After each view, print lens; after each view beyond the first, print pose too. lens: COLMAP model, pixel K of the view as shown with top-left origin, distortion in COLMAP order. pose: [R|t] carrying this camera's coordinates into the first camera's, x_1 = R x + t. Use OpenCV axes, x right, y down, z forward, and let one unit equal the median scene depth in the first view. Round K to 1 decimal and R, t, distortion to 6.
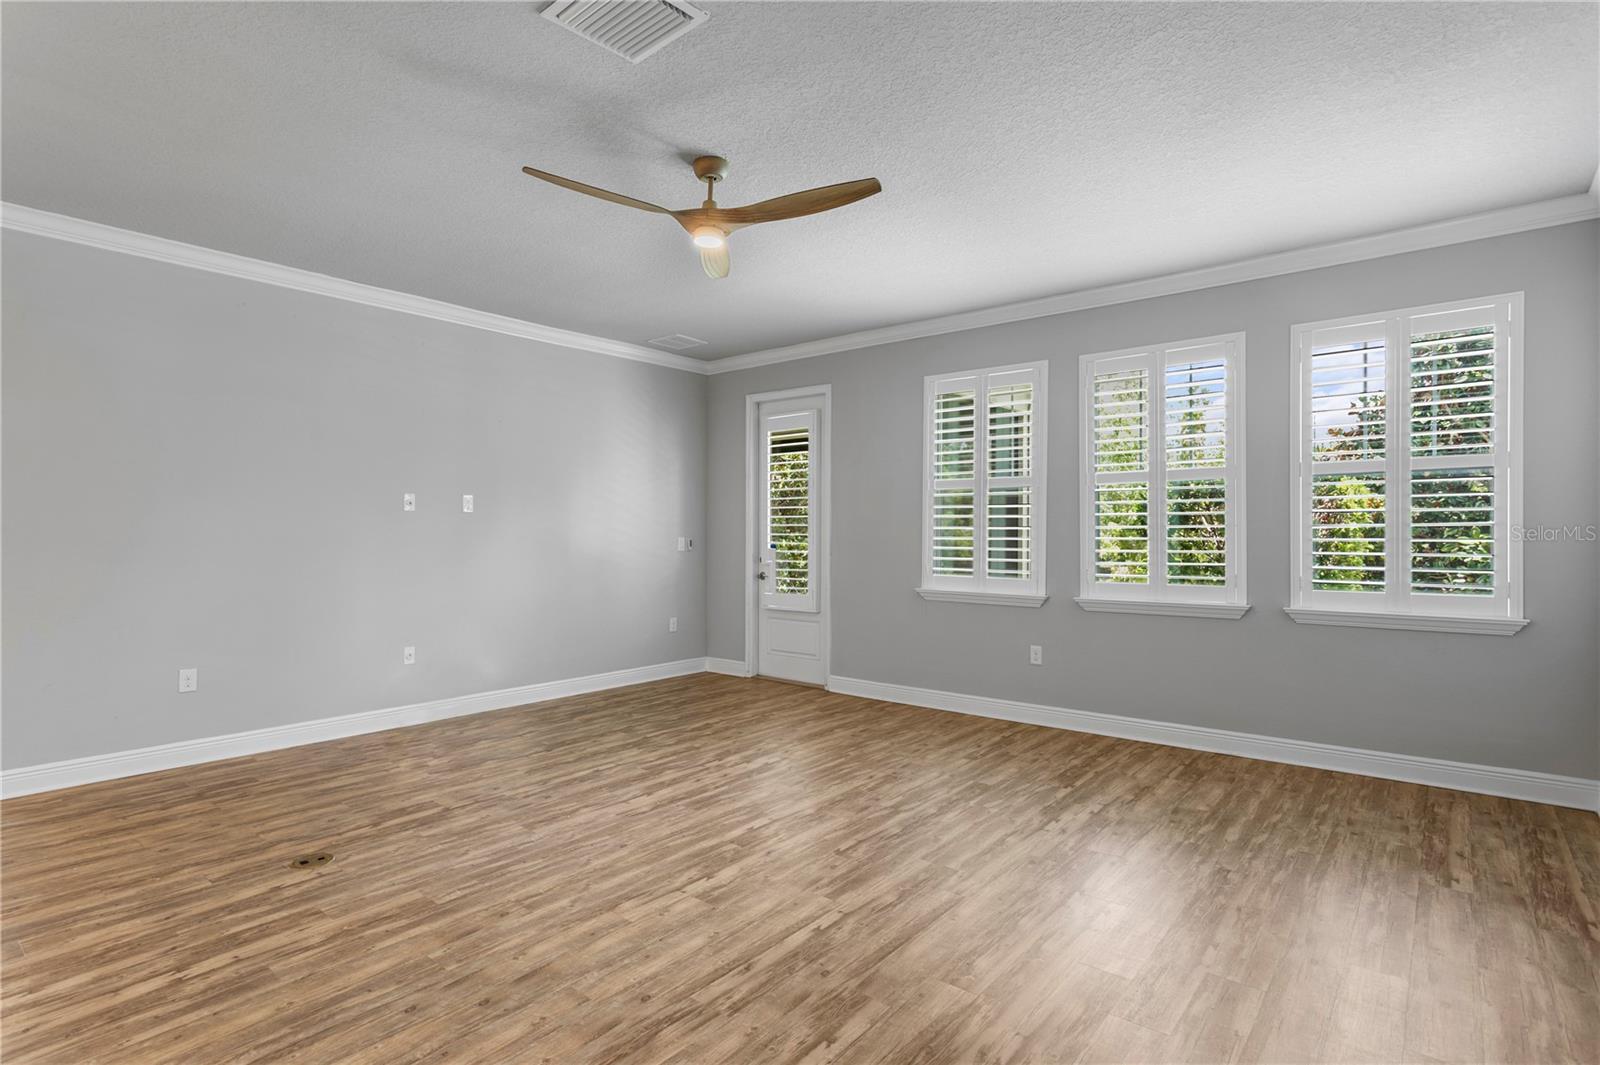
lens RADIAL K [[794.0, 0, 787.5], [0, 794.0, 532.9], [0, 0, 1]] dist [-0.010037, 0.000395]
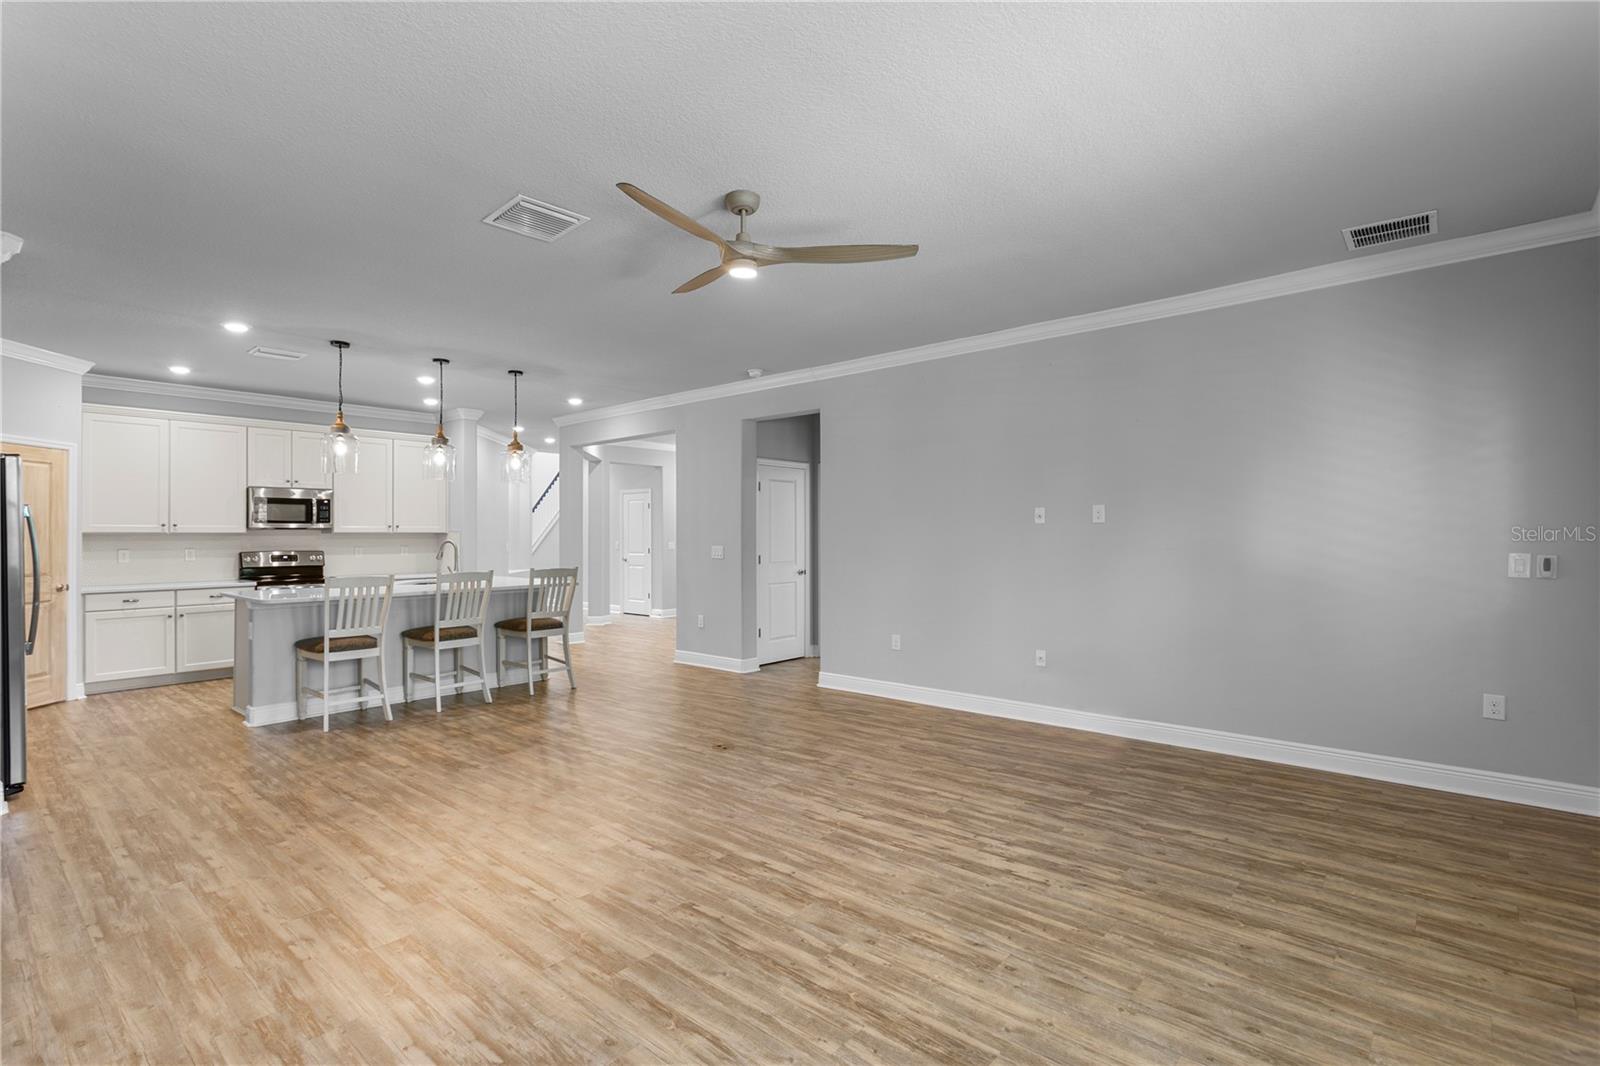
lens RADIAL K [[758.9, 0, 783.9], [0, 758.9, 534.9], [0, 0, 1]] dist [0.000914, 0.001953]
pose [[-0.035181, -0.001873, -0.999379, 0.751753], [0.006486, 0.999977, -0.002102, -0.016801], [0.999360, -0.006556, -0.035168, 0.919201]]
